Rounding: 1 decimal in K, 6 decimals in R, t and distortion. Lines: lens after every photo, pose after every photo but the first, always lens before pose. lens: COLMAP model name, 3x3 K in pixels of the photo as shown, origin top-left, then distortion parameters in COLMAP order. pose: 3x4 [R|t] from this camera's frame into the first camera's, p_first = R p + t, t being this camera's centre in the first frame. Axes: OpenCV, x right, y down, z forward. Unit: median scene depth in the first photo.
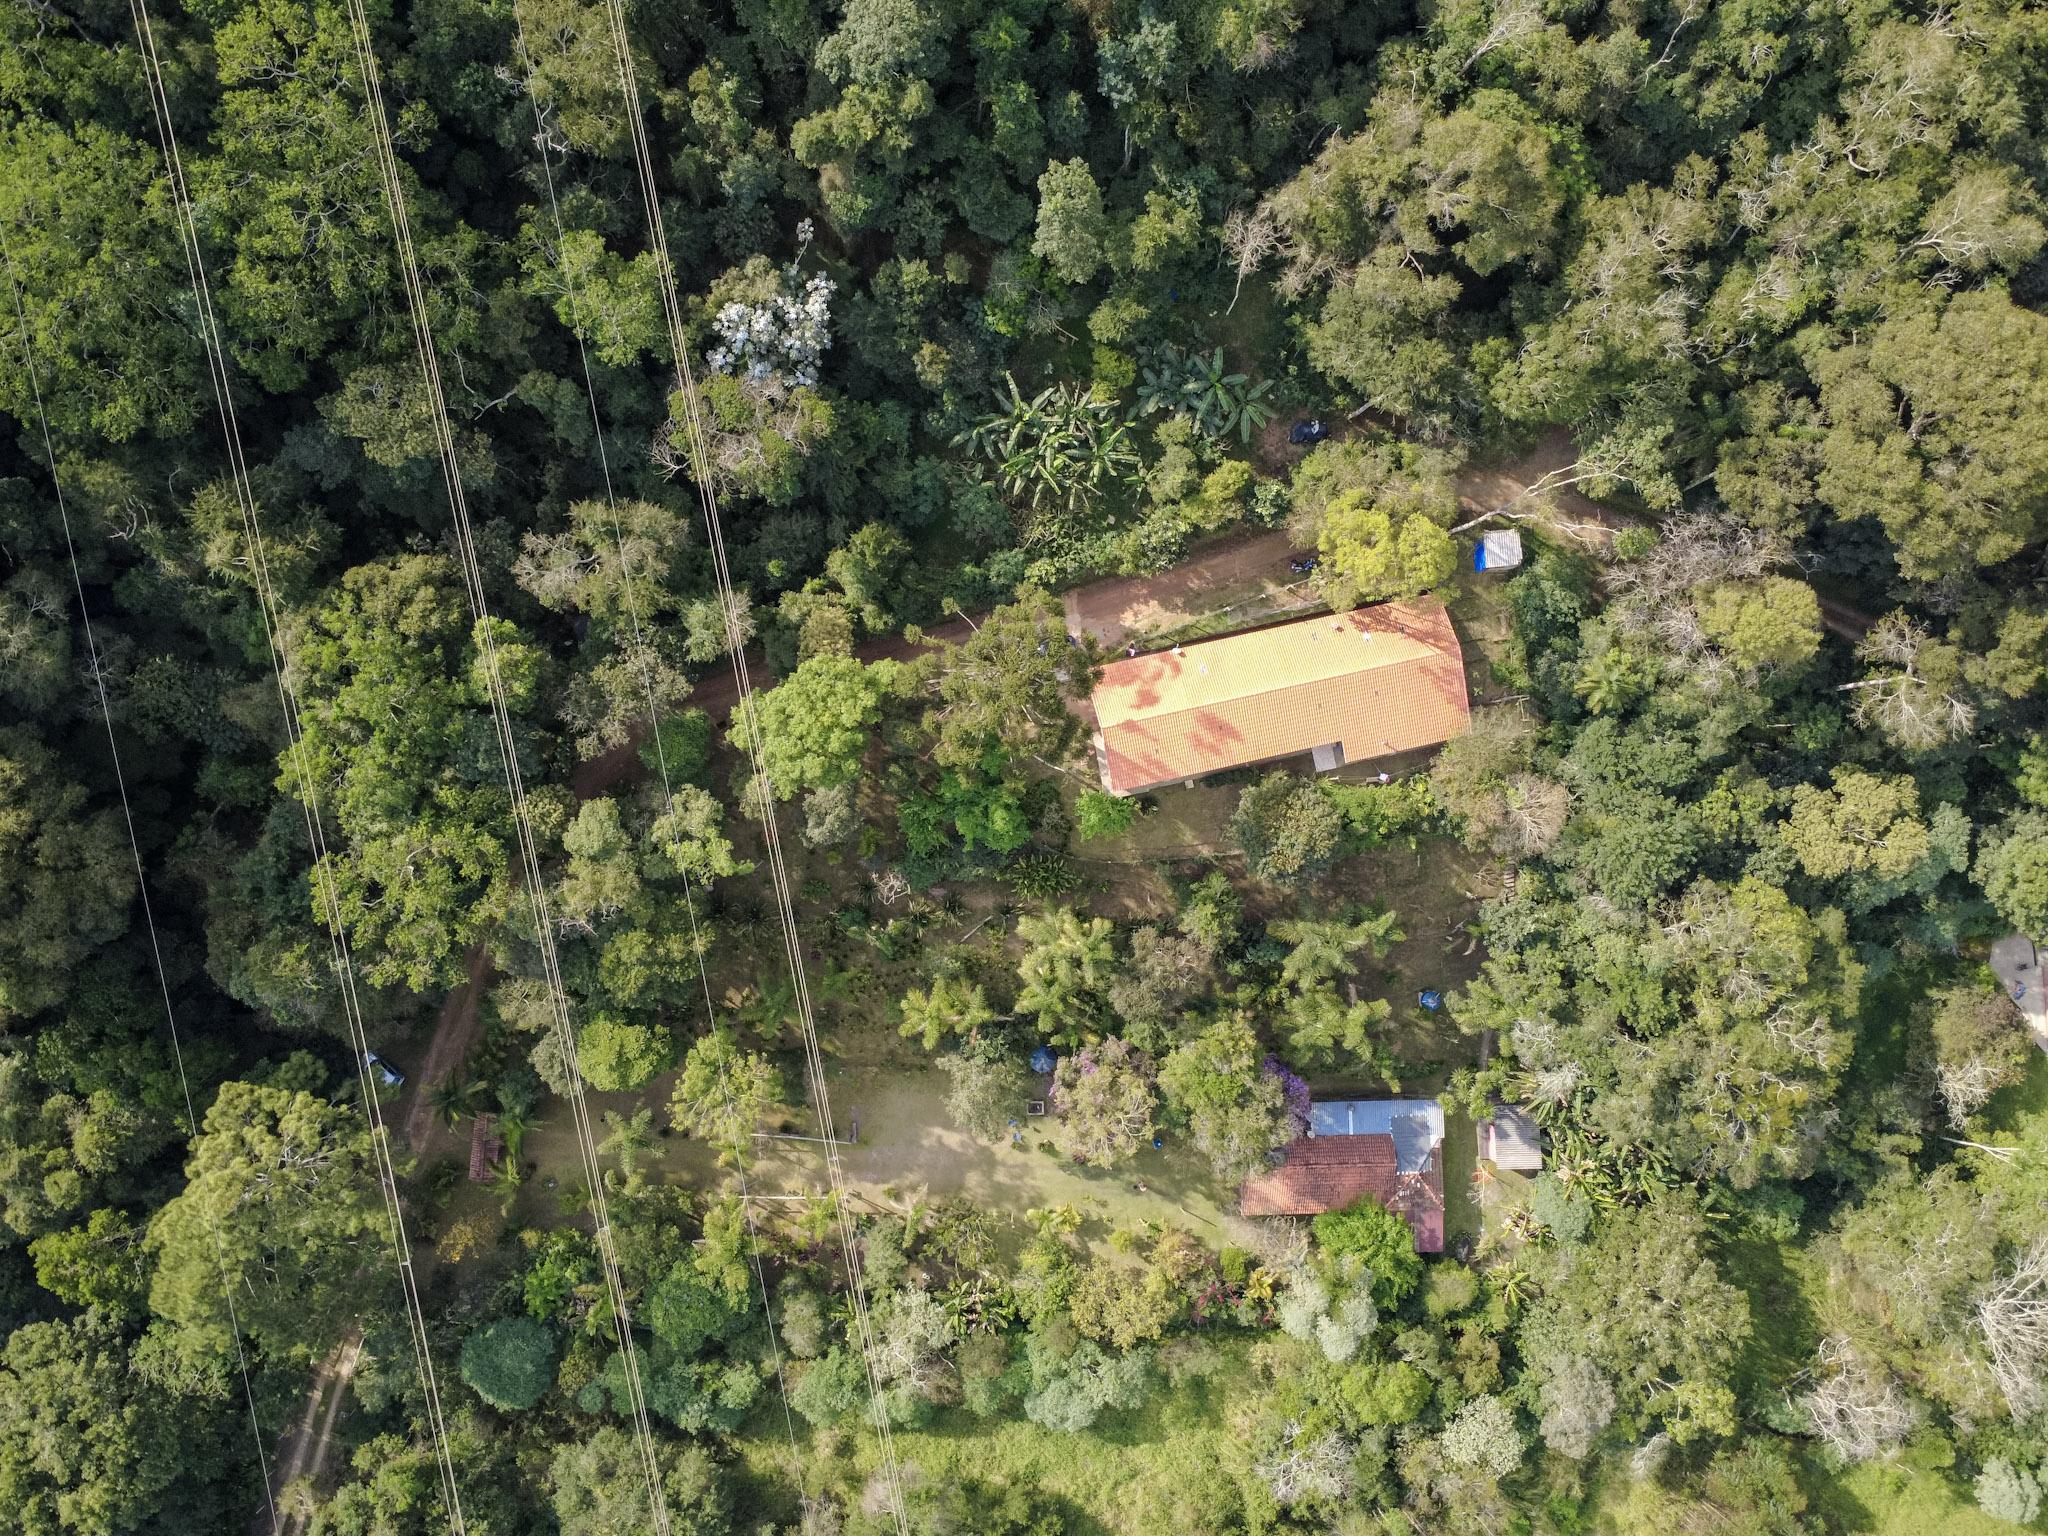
lens RADIAL K [[1479.5, 0, 1022.1], [0, 1479.5, 764.0], [0, 0, 1]] dist [-0.005393, 0.000745]
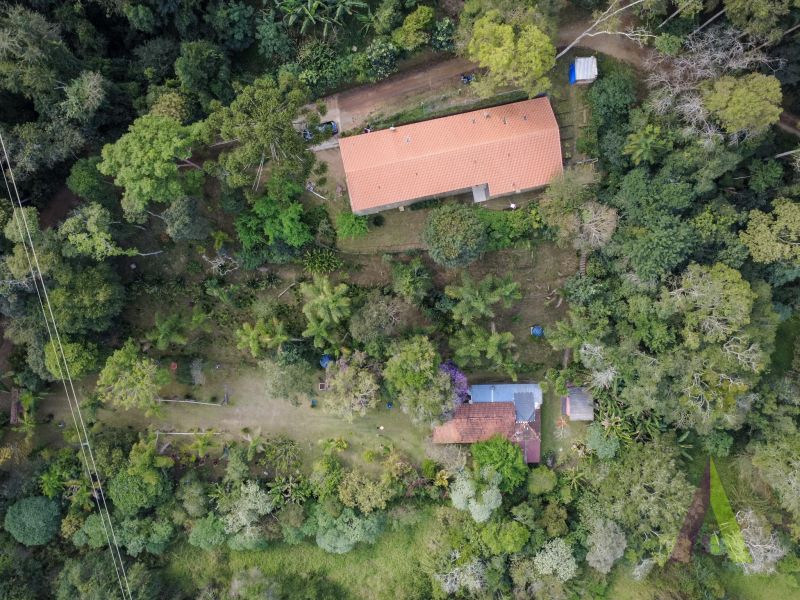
lens RADIAL K [[582.2, 0, 396.4], [0, 582.2, 298.6], [0, 0, 1]] dist [-0.001187, -0.000126]
pose [[0.999970, 0.007515, -0.001753, 0.111138], [-0.007276, 0.993880, 0.110228, 0.044255], [0.002570, -0.110212, 0.993905, 0.308694]]
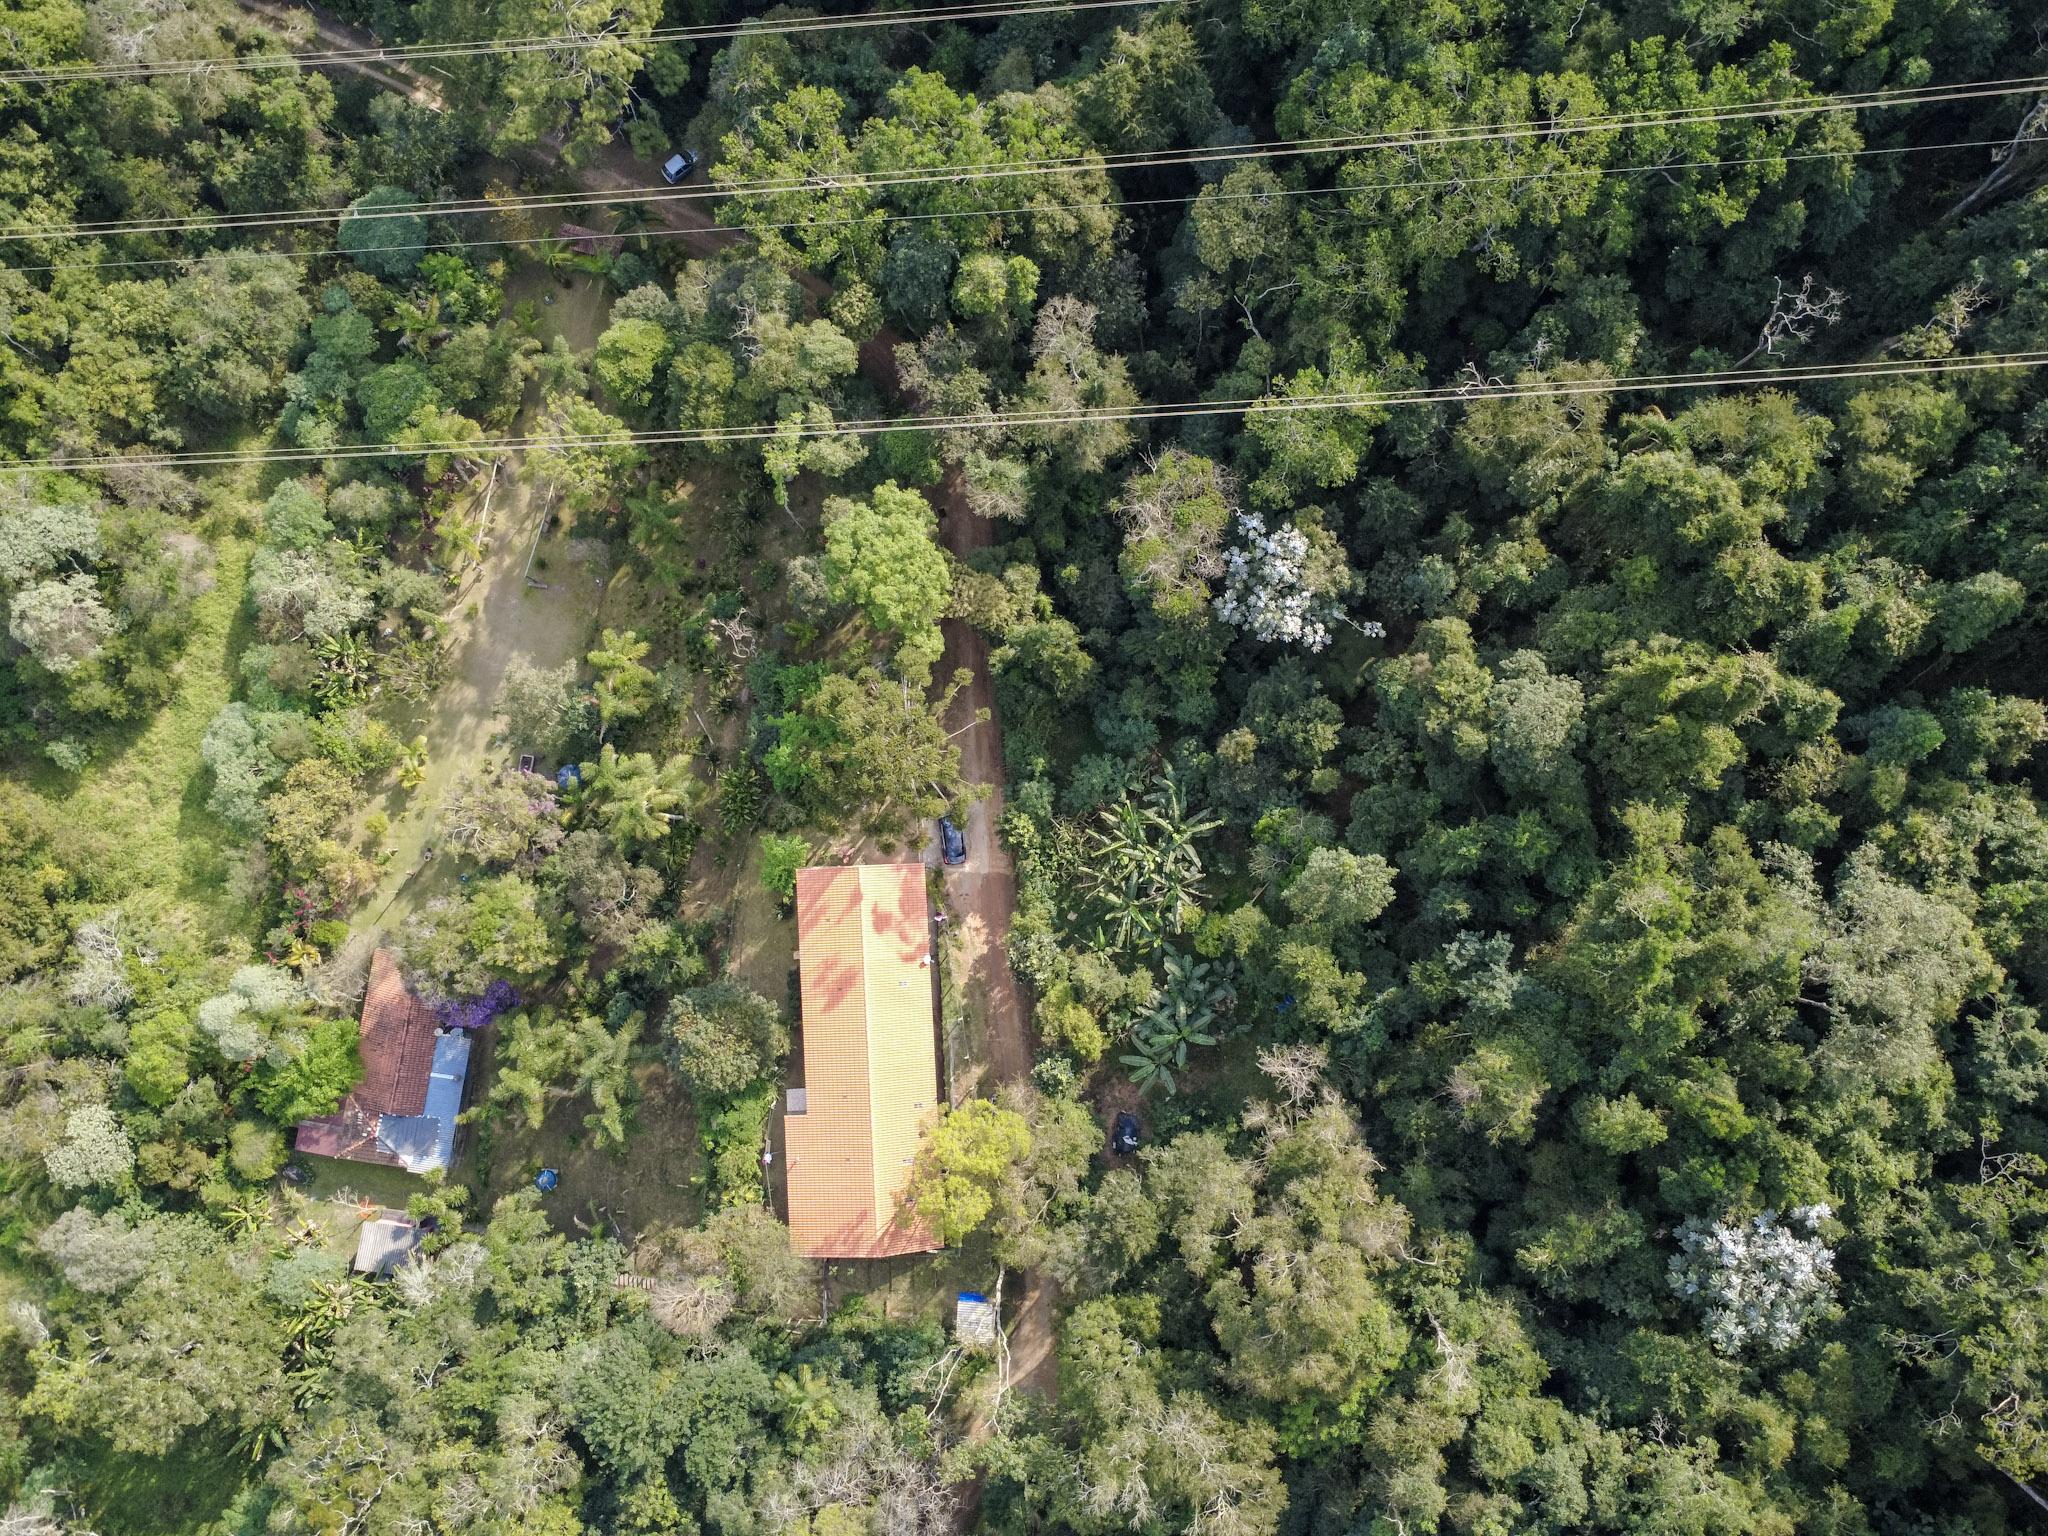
lens RADIAL K [[1479.5, 0, 1022.1], [0, 1479.5, 764.0], [0, 0, 1]] dist [-0.005393, 0.000745]
pose [[-0.164005, 0.976262, -0.141474, 0.105720], [-0.986013, -0.157920, 0.053292, -0.168797], [0.029685, 0.148235, 0.988507, 0.017945]]
